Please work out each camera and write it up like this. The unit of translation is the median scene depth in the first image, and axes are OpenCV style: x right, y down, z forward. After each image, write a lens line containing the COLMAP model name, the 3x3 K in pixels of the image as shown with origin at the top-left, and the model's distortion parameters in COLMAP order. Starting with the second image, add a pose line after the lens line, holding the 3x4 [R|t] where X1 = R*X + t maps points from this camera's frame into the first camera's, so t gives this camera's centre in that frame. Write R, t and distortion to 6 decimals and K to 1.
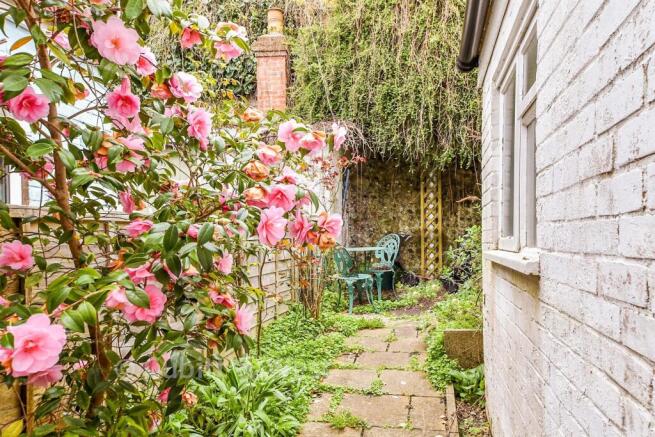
lens RADIAL K [[508.5, 0, 327.5], [0, 508.5, 218.5], [0, 0, 1]] dist [0.000054, -0.000049]
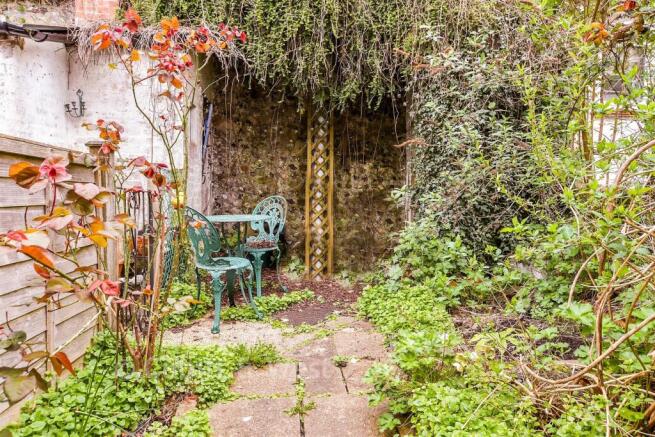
lens RADIAL K [[462.7, 0, 327.5], [0, 462.7, 218.5], [0, 0, 1]] dist [-0.002884, 0.001176]
pose [[0.956381, 0.001705, 0.292116, 0.008325], [-0.026090, 0.996485, 0.079603, 0.008595], [-0.290954, -0.083752, 0.953064, 0.356206]]
